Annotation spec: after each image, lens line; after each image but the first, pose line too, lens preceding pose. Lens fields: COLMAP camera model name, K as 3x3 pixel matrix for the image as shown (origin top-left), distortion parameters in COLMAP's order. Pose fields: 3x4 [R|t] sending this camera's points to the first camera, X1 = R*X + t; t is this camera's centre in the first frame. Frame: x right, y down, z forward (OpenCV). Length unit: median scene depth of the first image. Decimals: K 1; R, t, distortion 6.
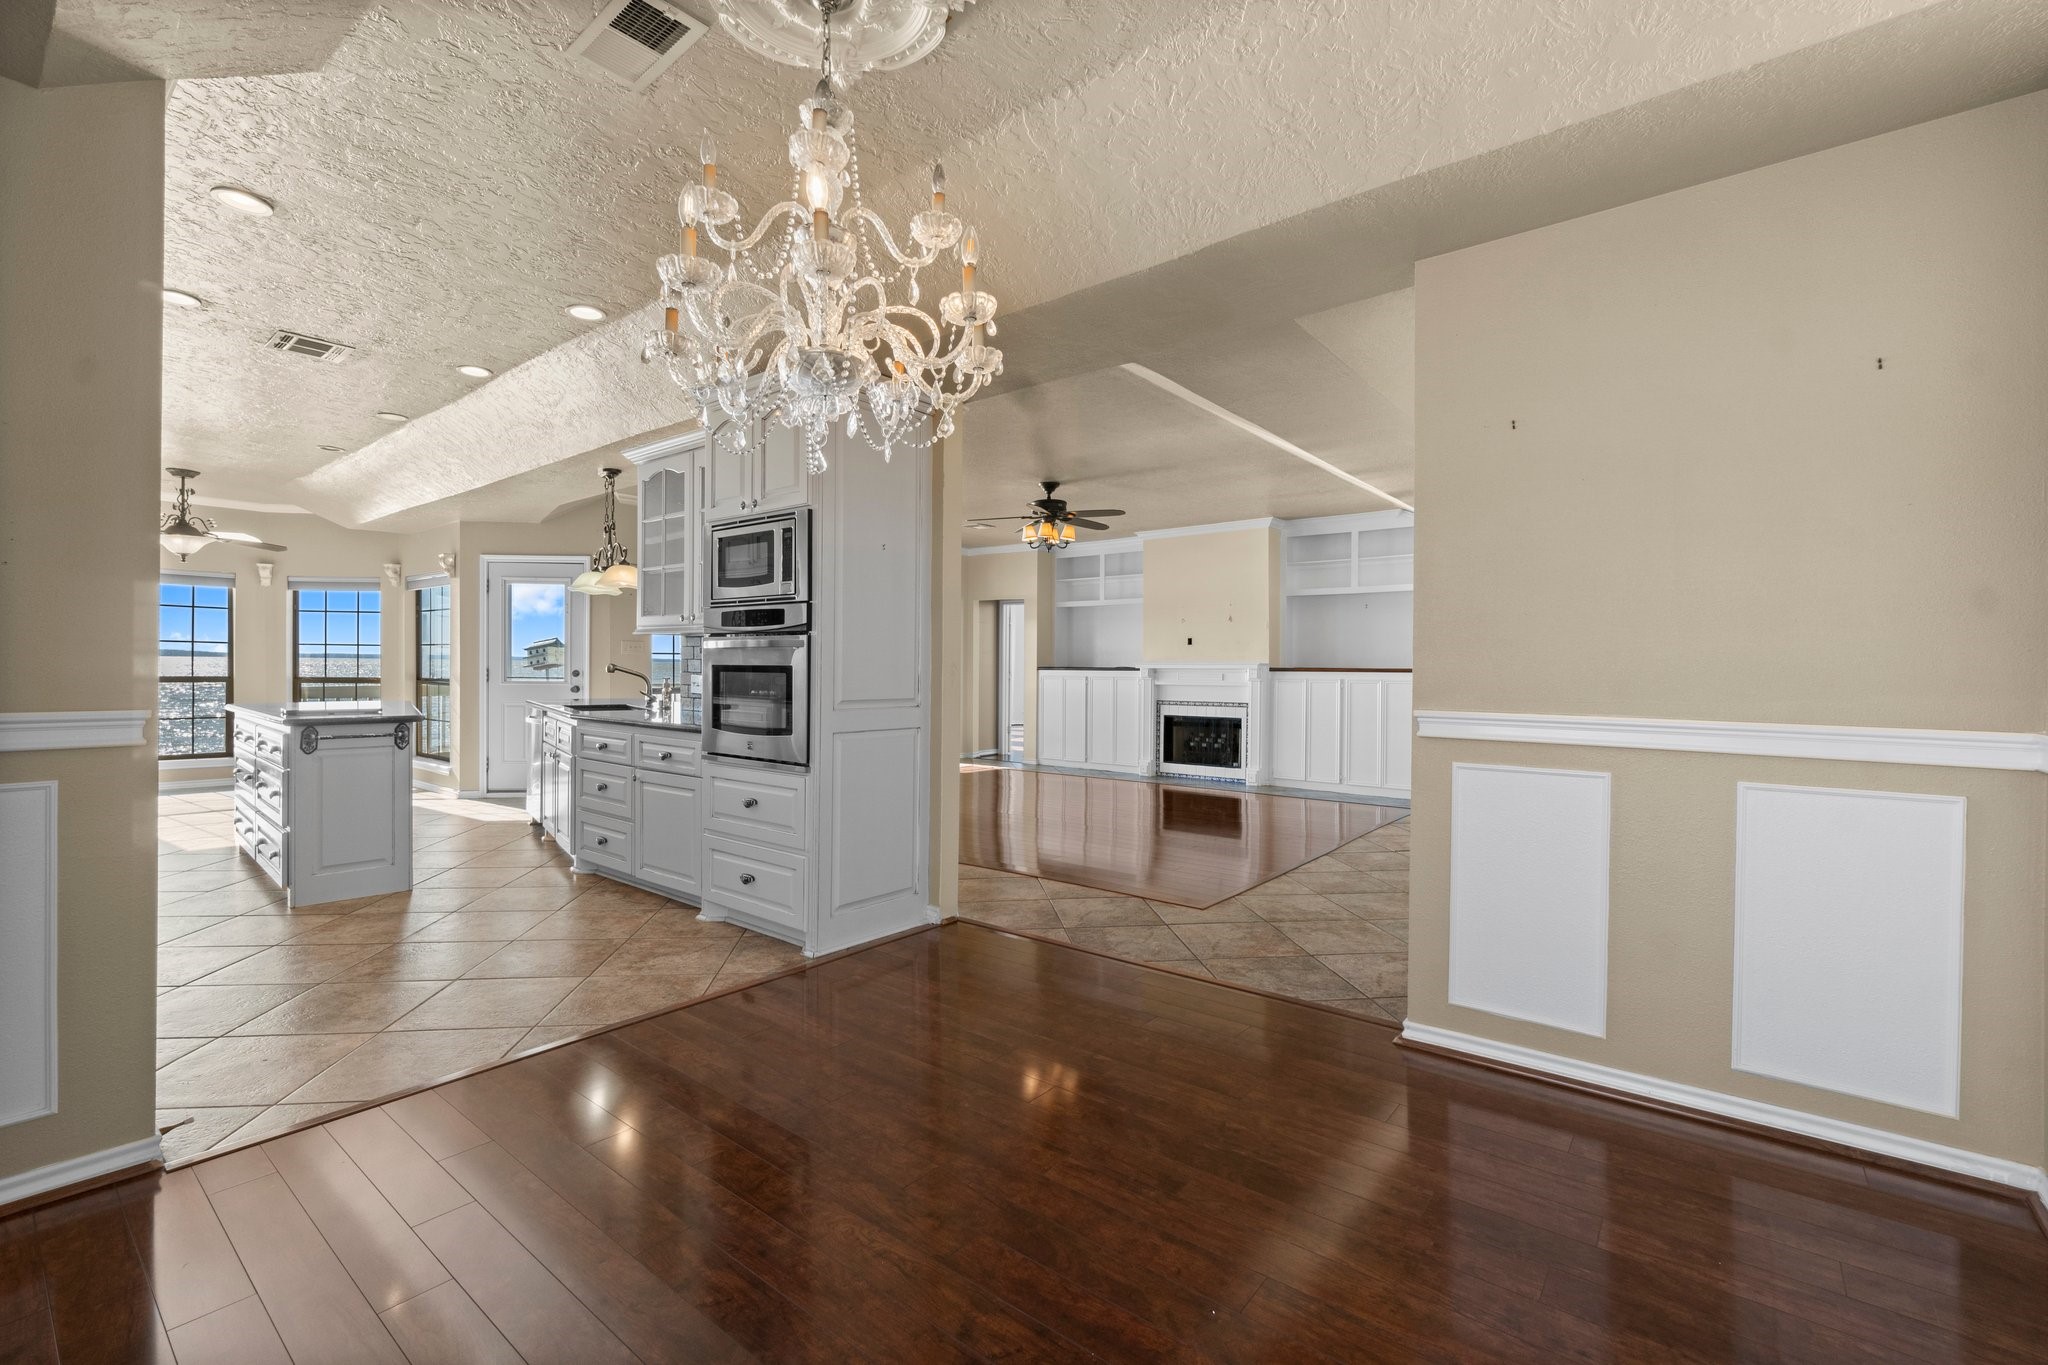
lens RADIAL K [[881.7, 0, 1022.9], [0, 881.7, 671.5], [0, 0, 1]] dist [-0.003407, -0.000357]
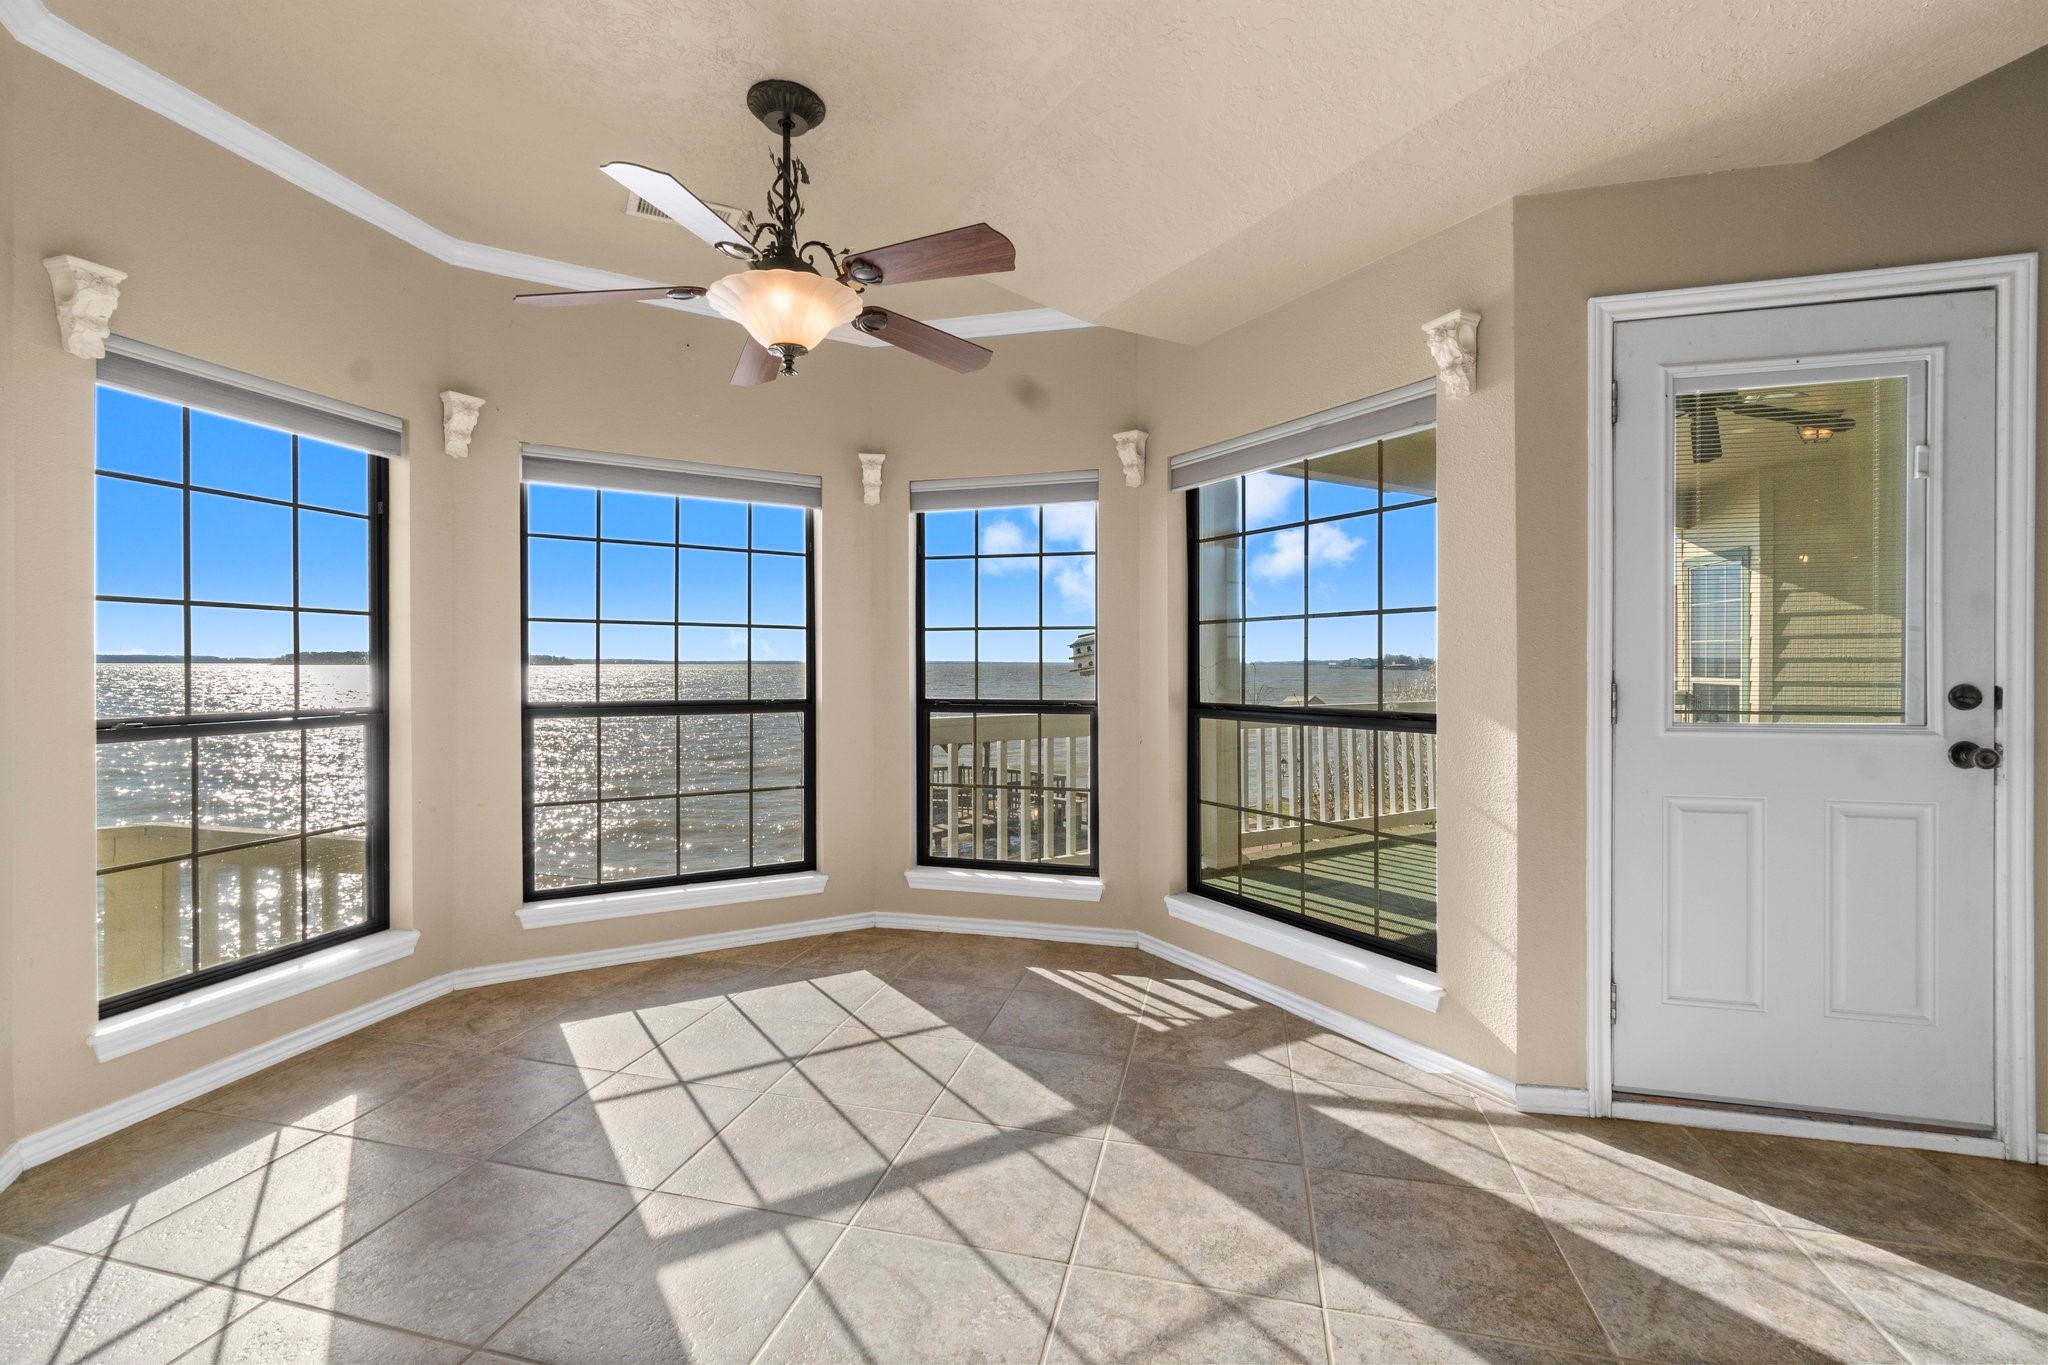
lens RADIAL K [[881.7, 0, 1028.0], [0, 881.7, 673.1], [0, 0, 1]] dist [-0.003407, -0.000357]
pose [[0.941160, -0.010462, -0.337798, -0.623699], [0.010286, 0.999944, -0.002311, -0.006577], [0.337804, -0.001299, 0.941216, 0.587870]]
